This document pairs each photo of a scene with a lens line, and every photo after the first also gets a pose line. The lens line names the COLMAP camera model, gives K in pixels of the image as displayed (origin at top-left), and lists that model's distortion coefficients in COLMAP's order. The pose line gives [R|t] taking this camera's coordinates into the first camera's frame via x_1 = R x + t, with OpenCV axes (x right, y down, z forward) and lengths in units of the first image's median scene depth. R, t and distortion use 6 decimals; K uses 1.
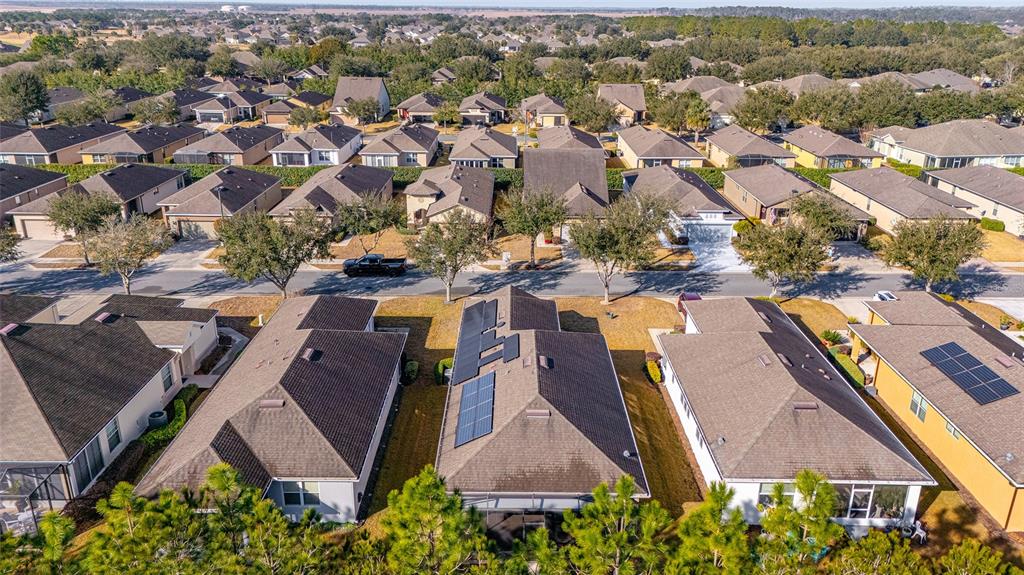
lens RADIAL K [[753.7, 0, 509.7], [0, 753.7, 284.9], [0, 0, 1]] dist [0.064464, -0.052328]
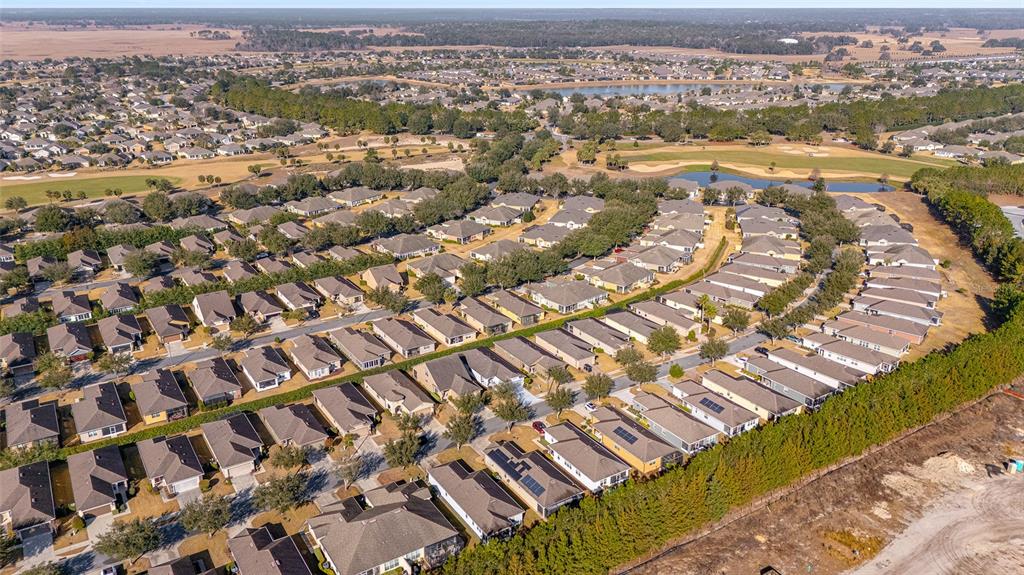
lens RADIAL K [[753.7, 0, 510.0], [0, 753.7, 287.2], [0, 0, 1]] dist [0.064464, -0.052328]
pose [[0.839196, -0.188379, 0.510160, -1.077685], [0.189022, 0.980639, 0.051170, -0.585515], [-0.509922, 0.053490, 0.858556, -1.283548]]
